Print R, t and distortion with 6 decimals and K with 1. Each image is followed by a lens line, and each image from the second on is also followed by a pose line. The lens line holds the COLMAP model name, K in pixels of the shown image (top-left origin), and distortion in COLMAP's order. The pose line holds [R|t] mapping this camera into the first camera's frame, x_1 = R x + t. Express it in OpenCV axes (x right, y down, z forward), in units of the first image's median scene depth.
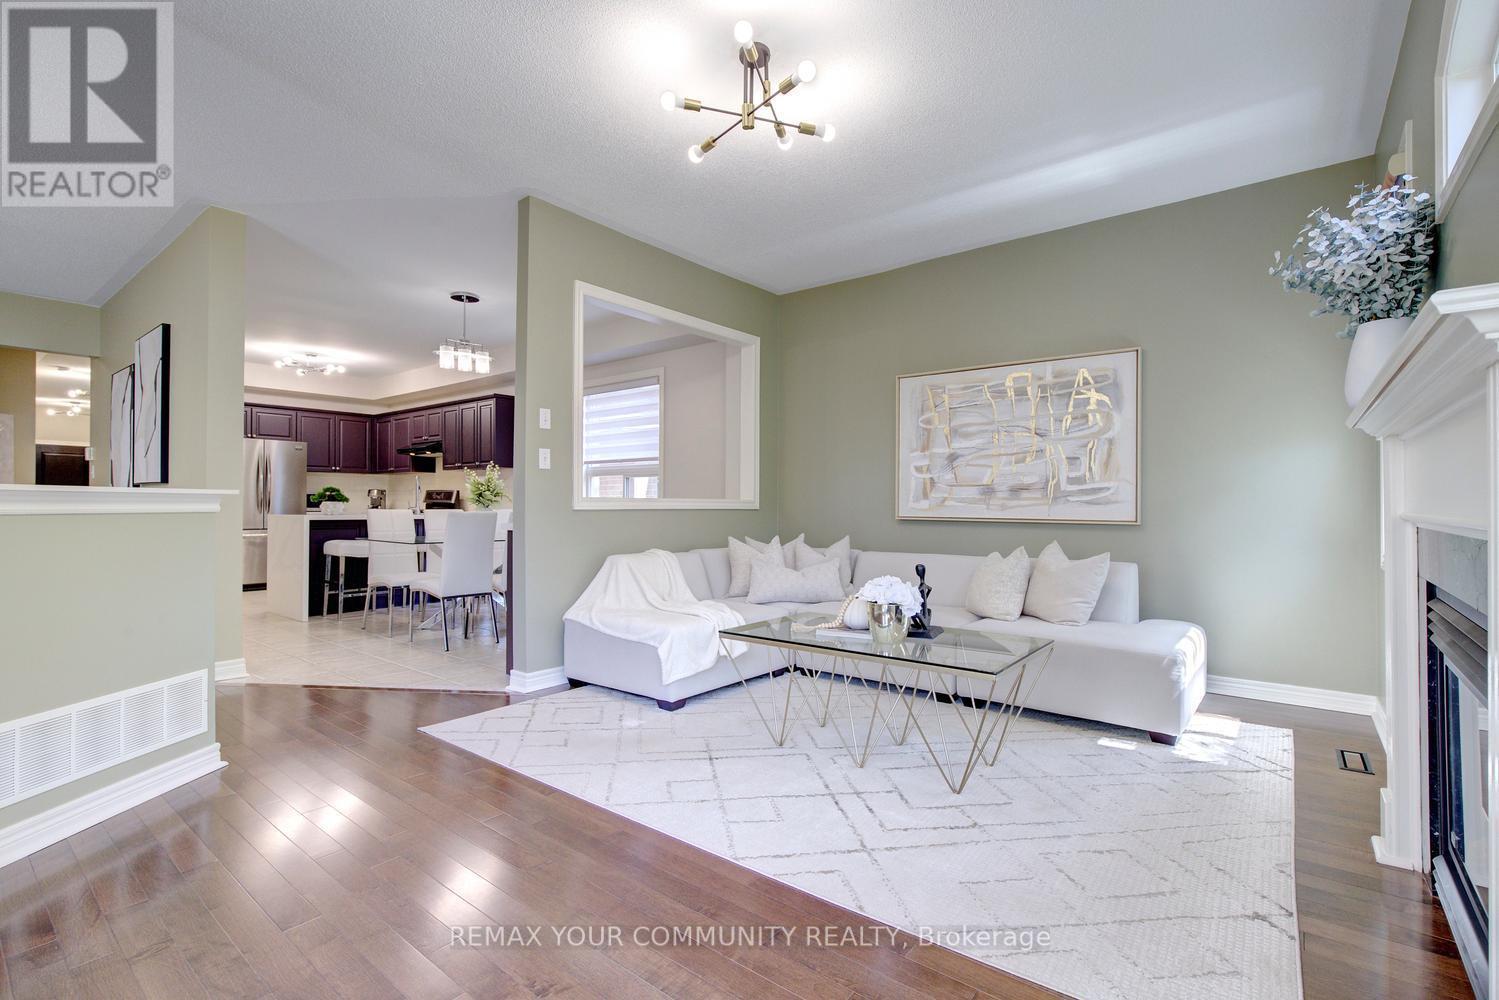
lens RADIAL K [[683.9, 0, 754.7], [0, 683.9, 501.1], [0, 0, 1]] dist [-0.001761, 0.001020]
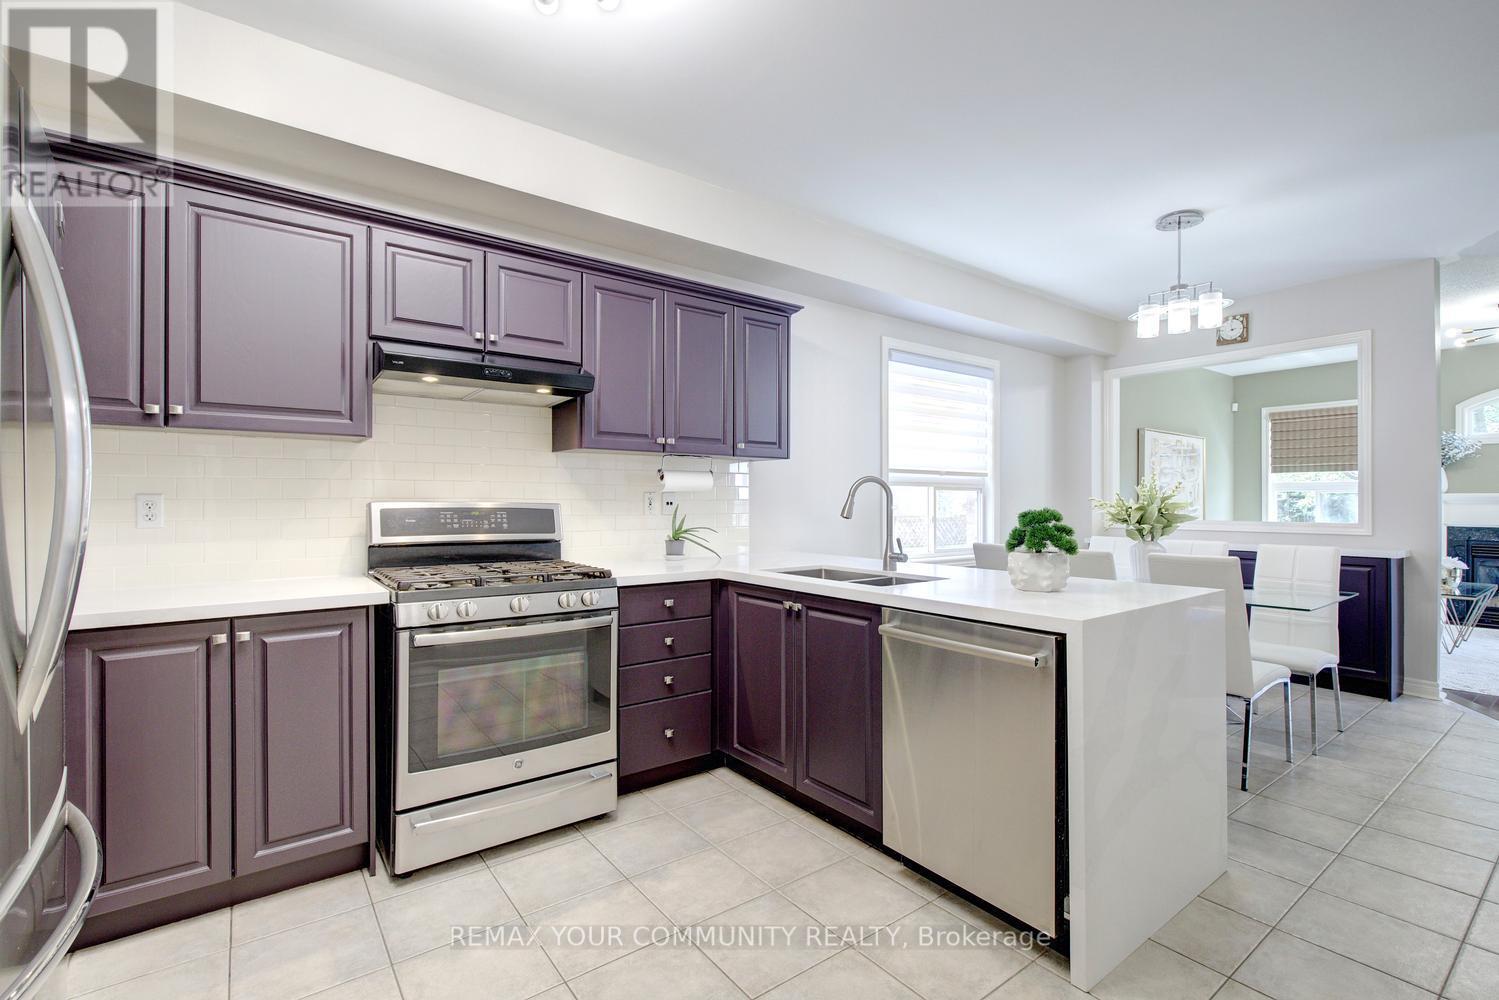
lens RADIAL K [[683.9, 0, 756.7], [0, 683.9, 504.4], [0, 0, 1]] dist [-0.001761, 0.001020]
pose [[0.245363, -0.007822, 0.969400, -1.404121], [-0.006579, 0.999931, 0.009734, -0.036633], [-0.969409, -0.008766, 0.245295, 1.491035]]
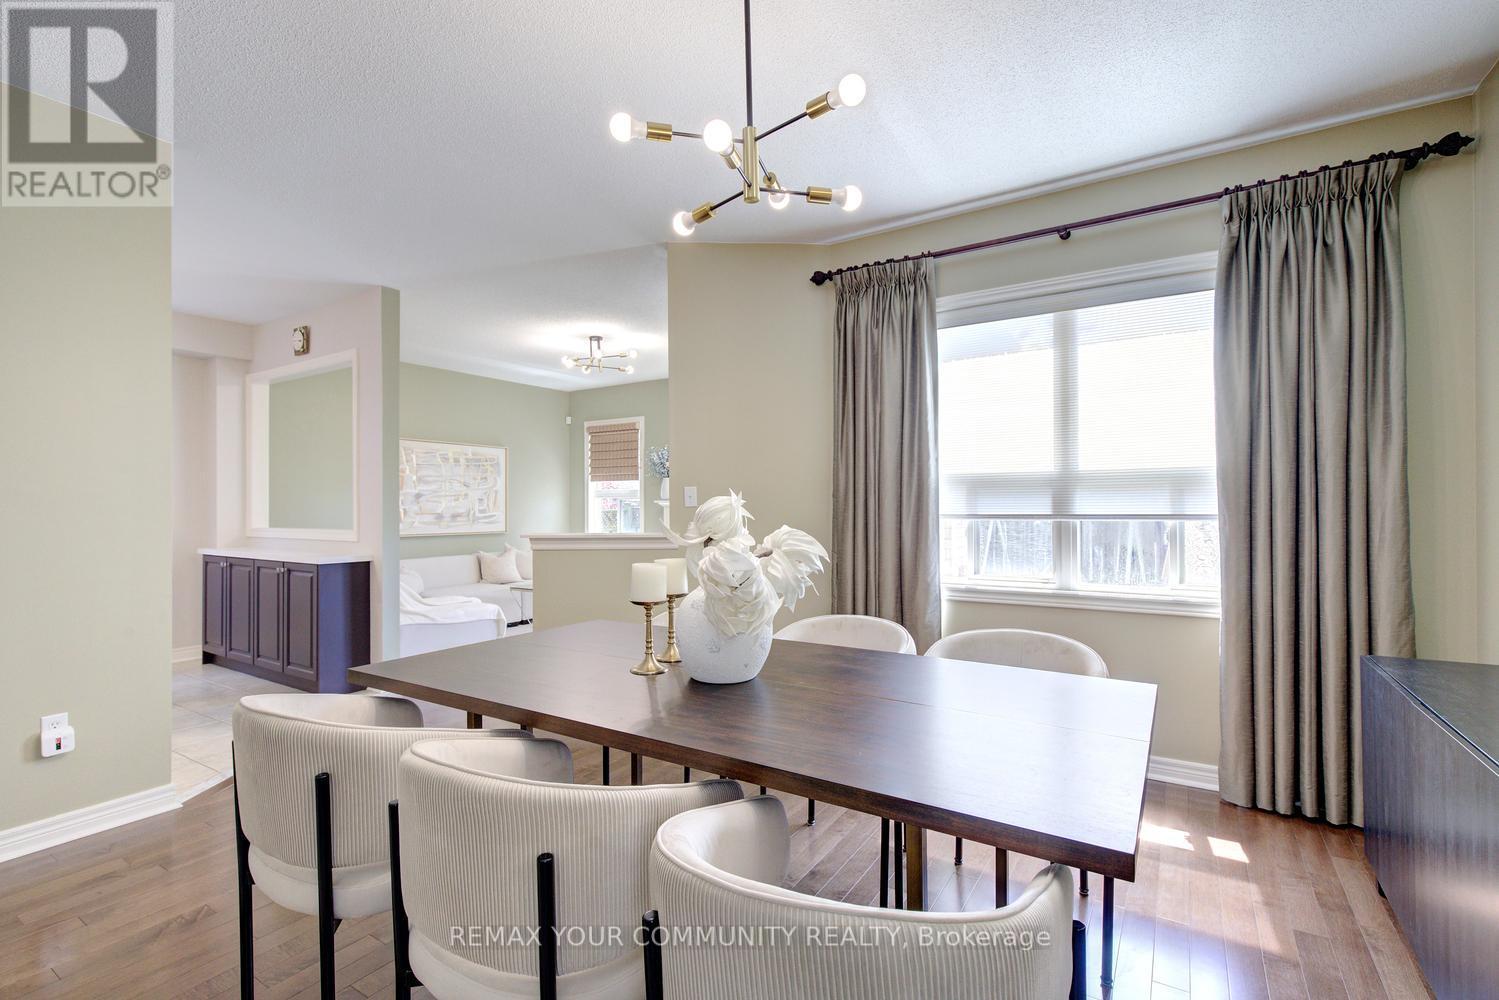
lens RADIAL K [[683.9, 0, 756.6], [0, 683.9, 497.8], [0, 0, 1]] dist [-0.001761, 0.001020]
pose [[-0.111086, 0.007792, 0.993780, -1.342104], [-0.002927, 0.999962, -0.008167, -0.048300], [-0.993806, -0.003816, -0.111059, 0.402311]]
